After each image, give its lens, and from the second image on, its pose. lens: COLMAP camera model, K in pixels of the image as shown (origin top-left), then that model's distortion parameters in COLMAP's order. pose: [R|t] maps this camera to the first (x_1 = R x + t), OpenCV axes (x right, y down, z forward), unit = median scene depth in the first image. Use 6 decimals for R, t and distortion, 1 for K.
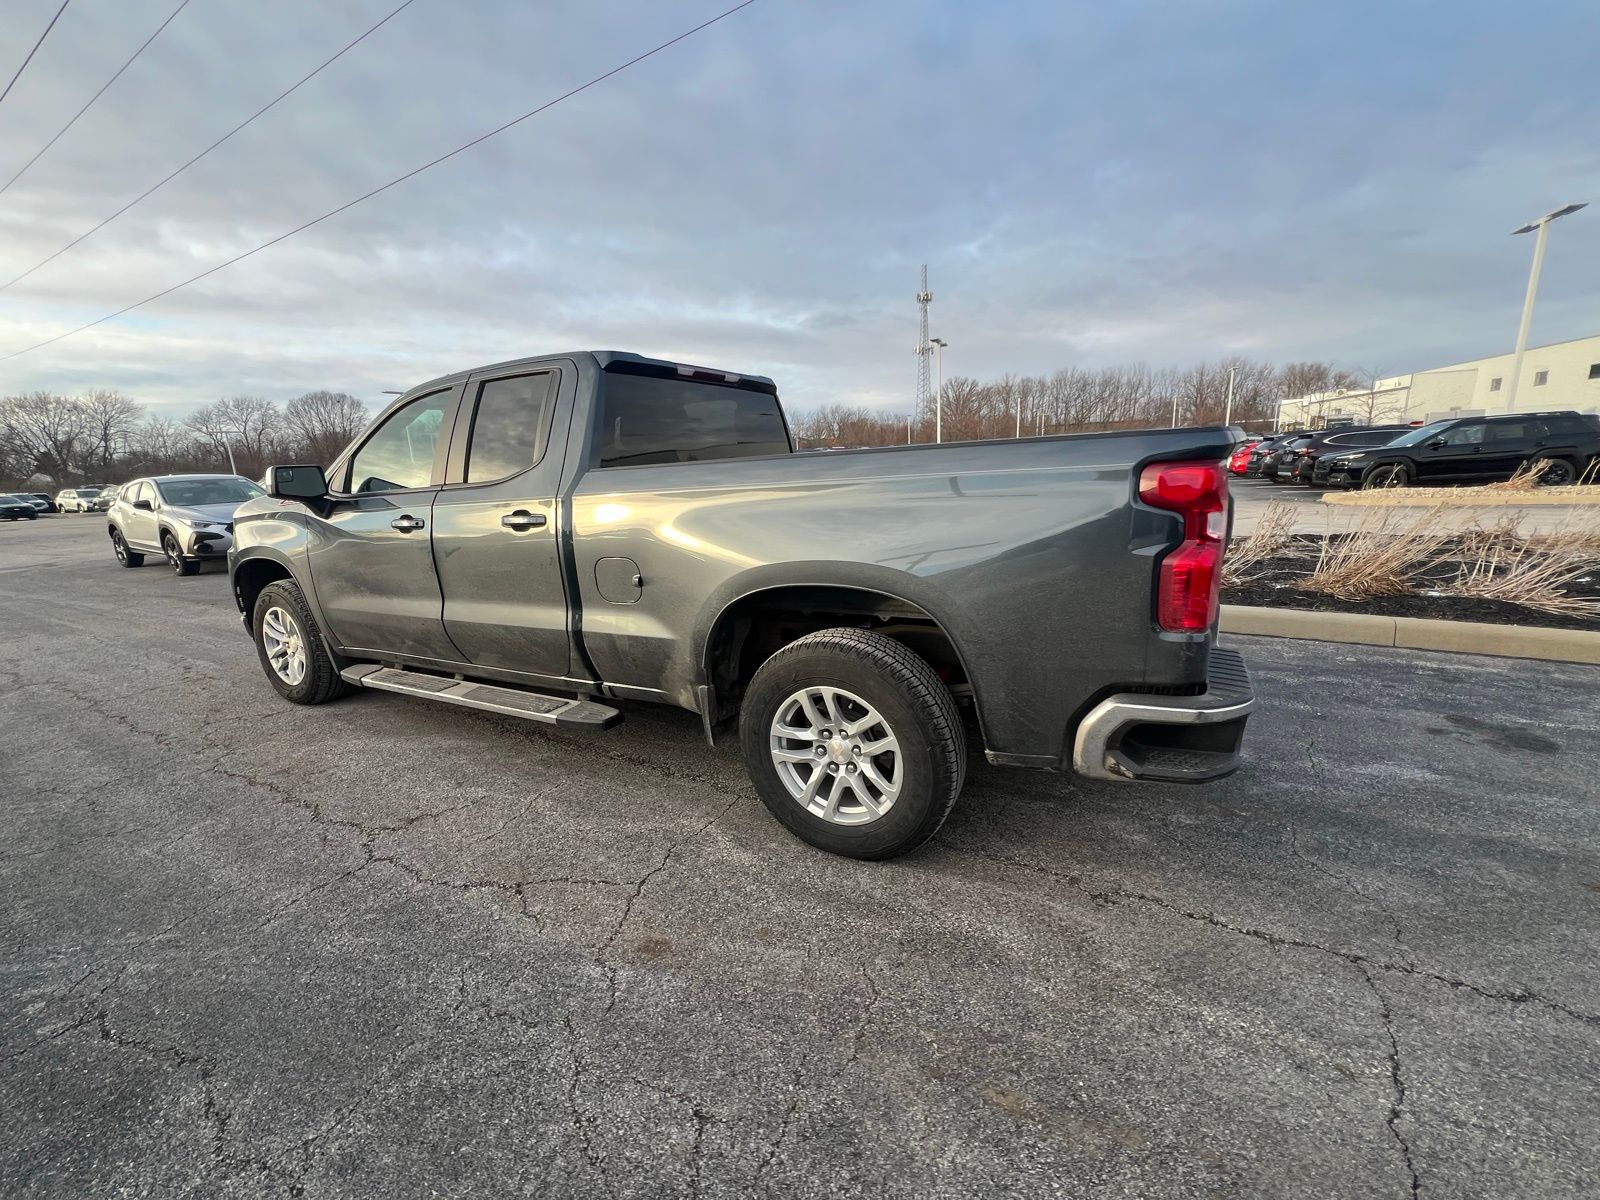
lens RADIAL K [[635.4, 0, 795.9], [0, 635.4, 609.7], [0, 0, 1]] dist [-0.002240, 0.000405]
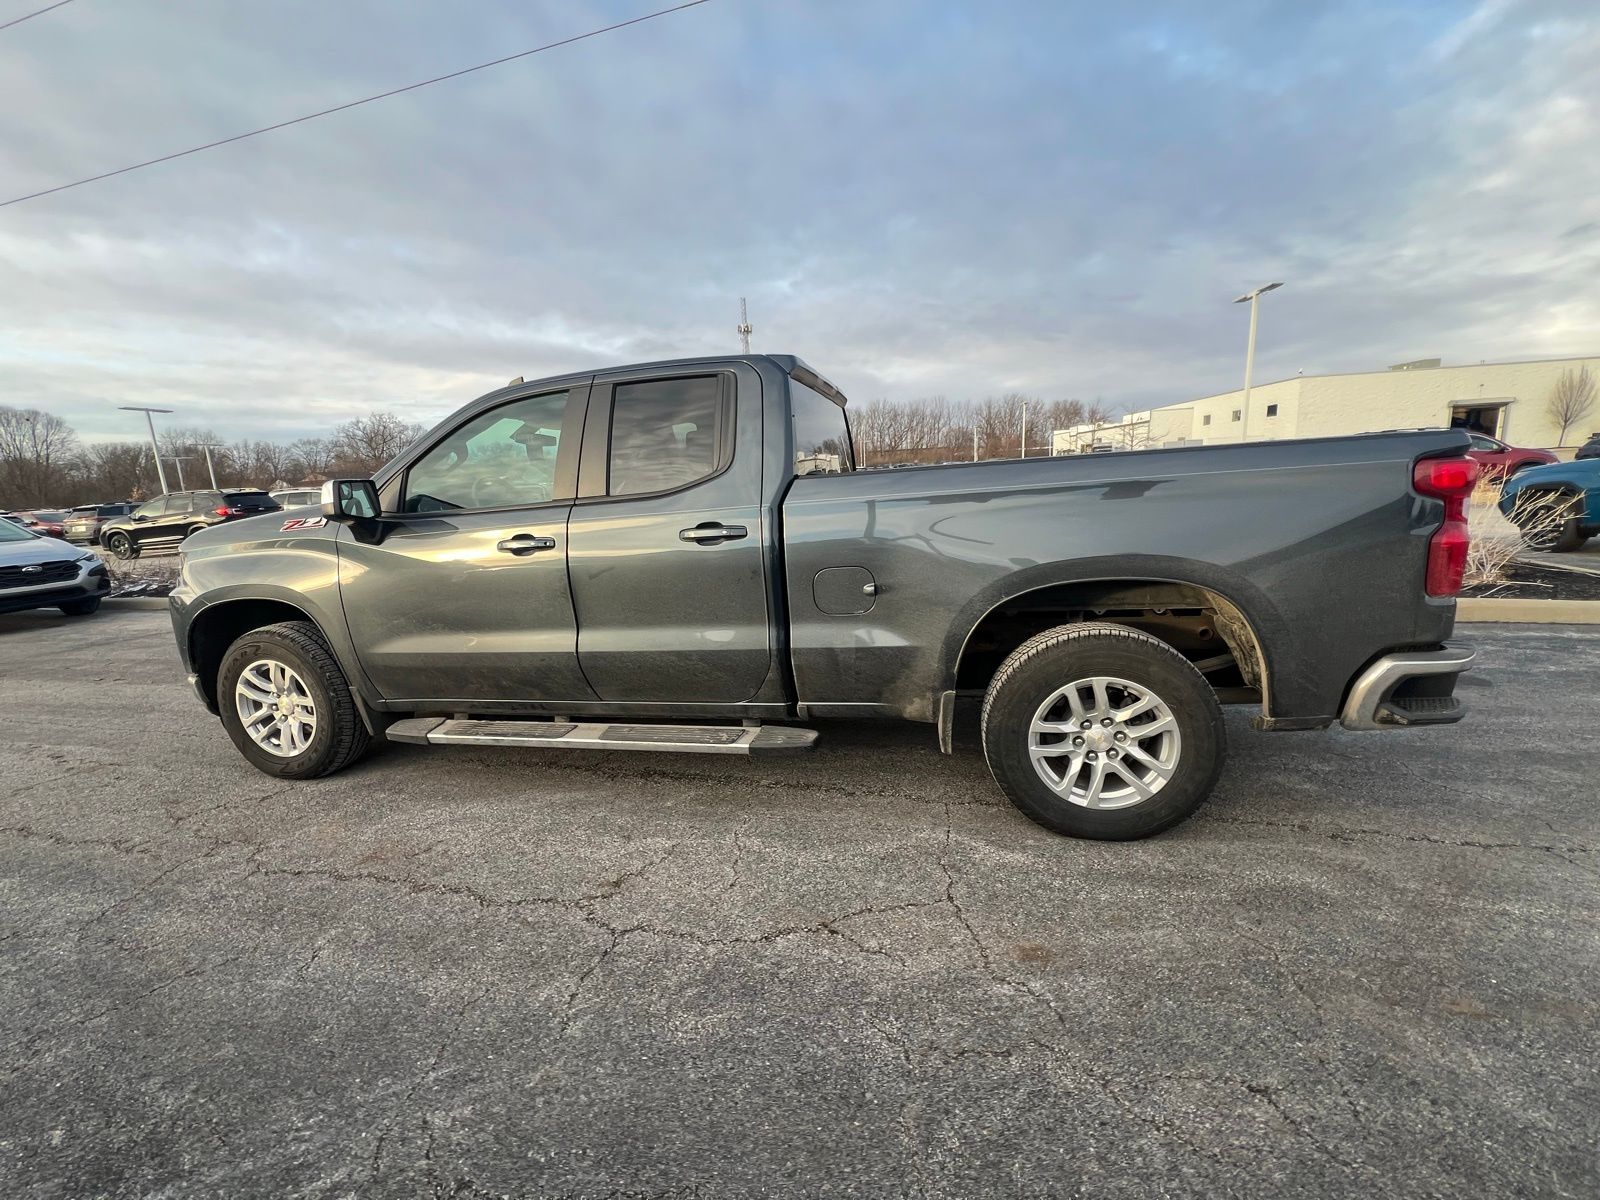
lens RADIAL K [[635.4, 0, 796.7], [0, 635.4, 614.4], [0, 0, 1]] dist [-0.002240, 0.000405]
pose [[0.964615, -0.062537, 0.256140, -0.444859], [0.070724, 0.997234, -0.022866, 0.004567], [-0.254002, 0.040172, 0.966369, 0.073647]]
